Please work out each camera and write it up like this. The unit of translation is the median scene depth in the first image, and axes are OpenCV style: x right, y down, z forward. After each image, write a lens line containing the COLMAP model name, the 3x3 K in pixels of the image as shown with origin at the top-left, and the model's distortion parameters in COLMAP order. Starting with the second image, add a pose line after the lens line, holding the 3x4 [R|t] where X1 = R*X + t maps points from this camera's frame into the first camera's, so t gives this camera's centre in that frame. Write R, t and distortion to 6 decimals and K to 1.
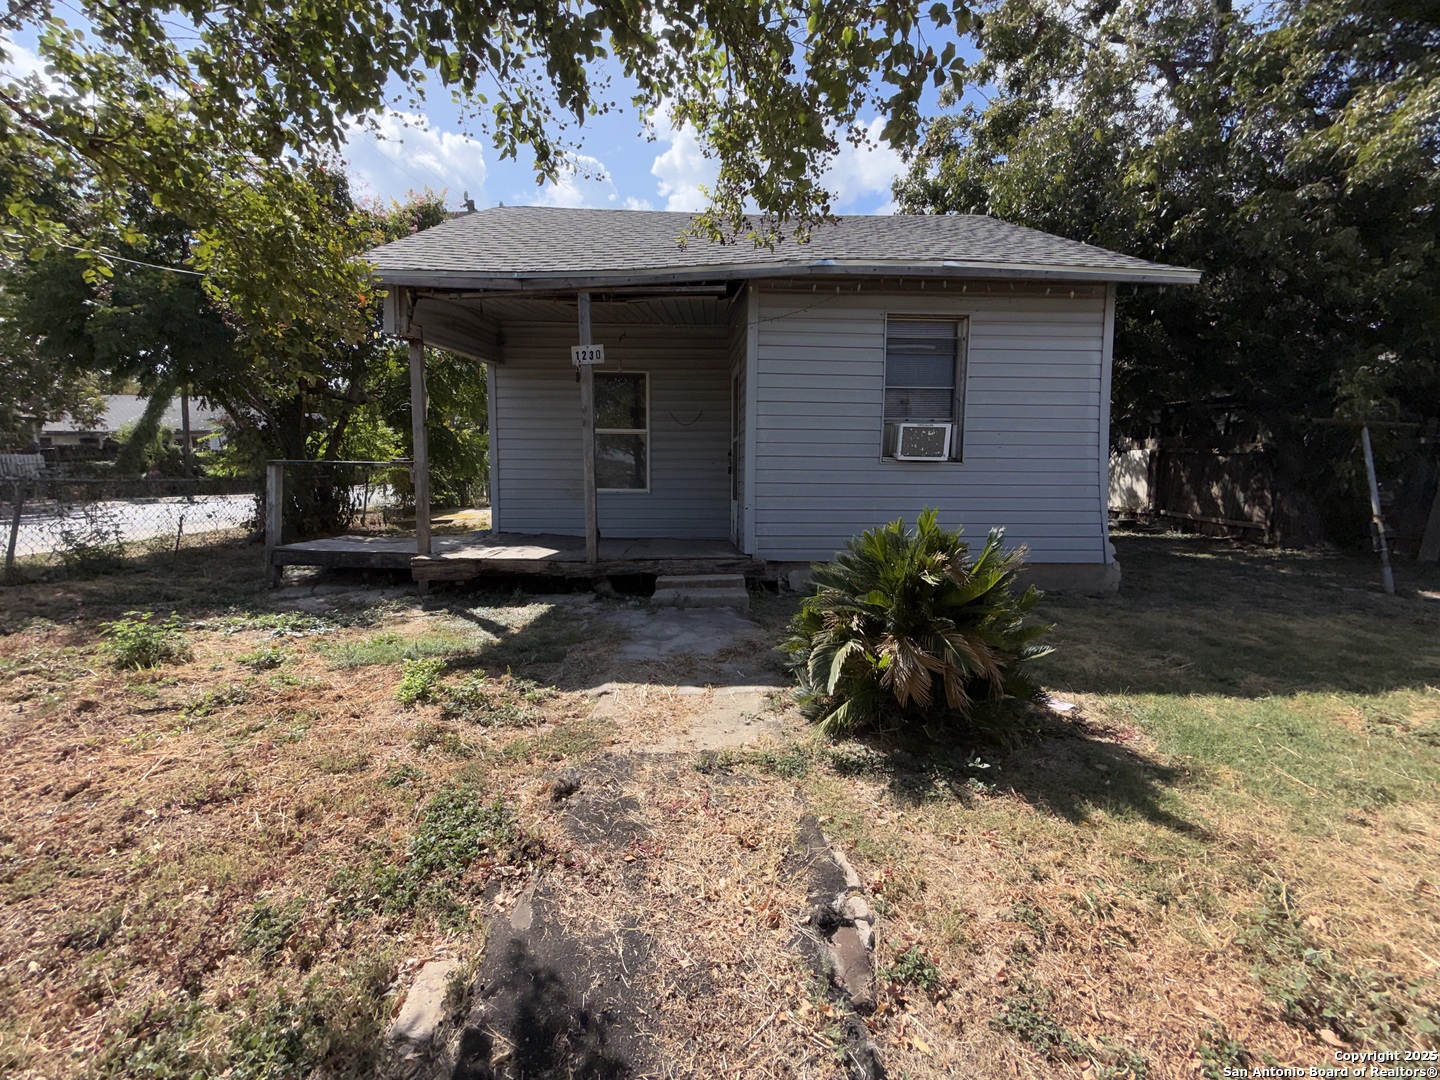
lens RADIAL K [[589.2, 0, 720.0], [0, 589.2, 540.0], [0, 0, 1]] dist [-0.002139, -0.004570]
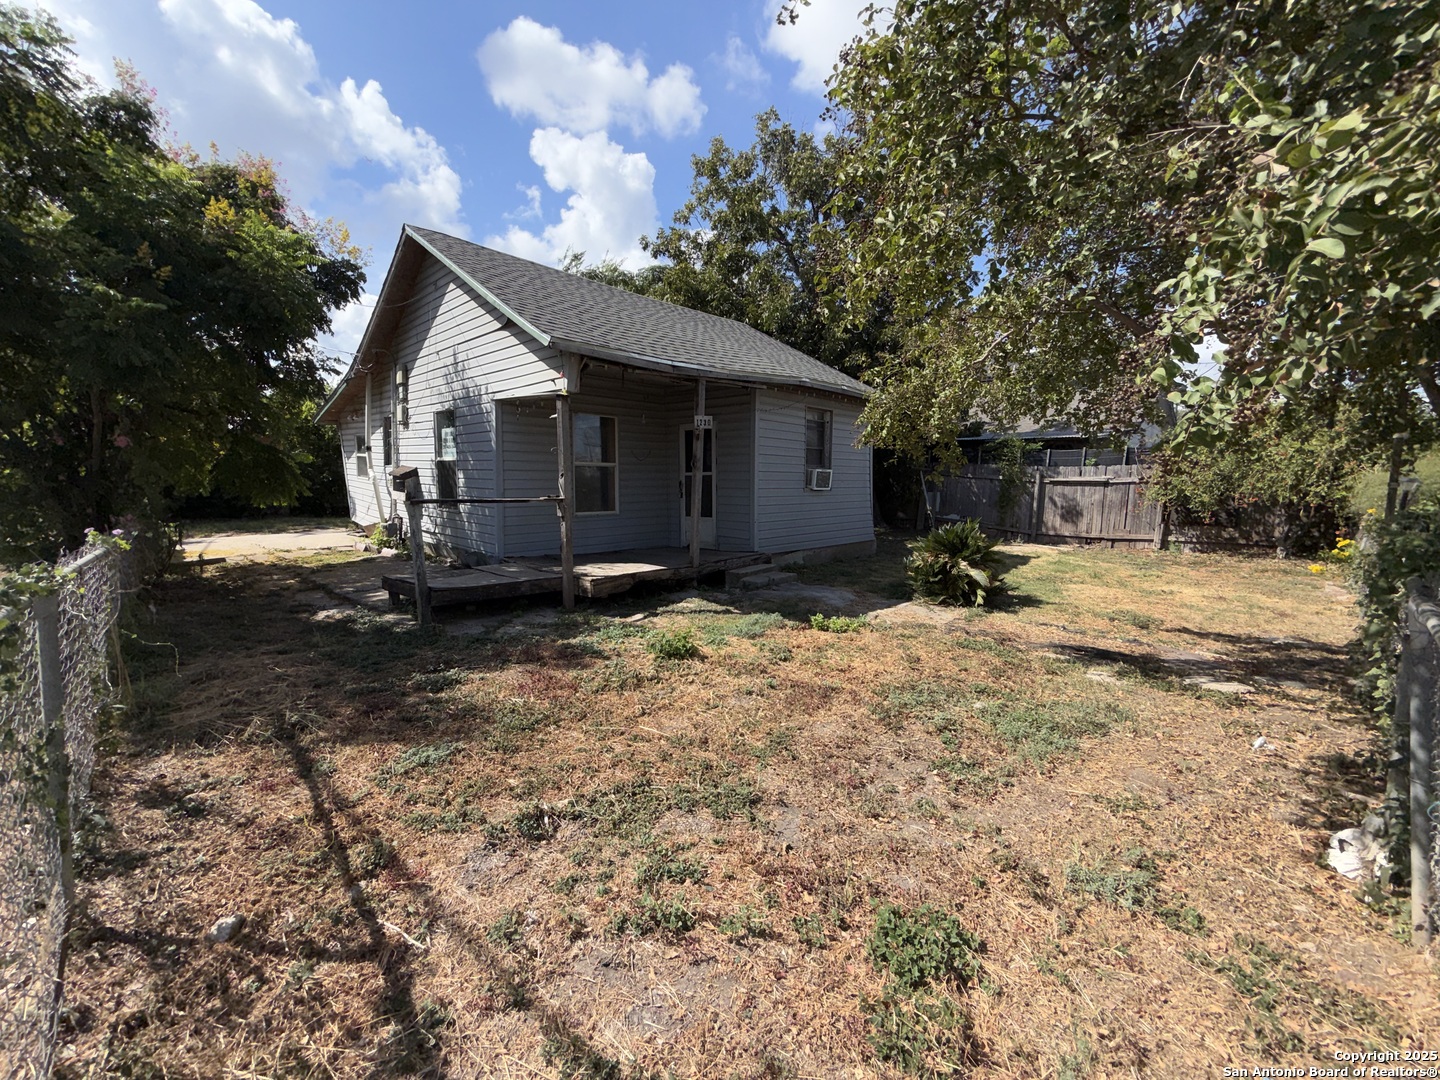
lens RADIAL K [[589.2, 0, 720.0], [0, 589.2, 540.0], [0, 0, 1]] dist [-0.002139, -0.004570]
pose [[0.705678, -0.074582, 0.704597, -1.189234], [0.078950, 0.996529, 0.026411, -0.057966], [-0.704120, 0.036990, 0.709116, -0.042902]]
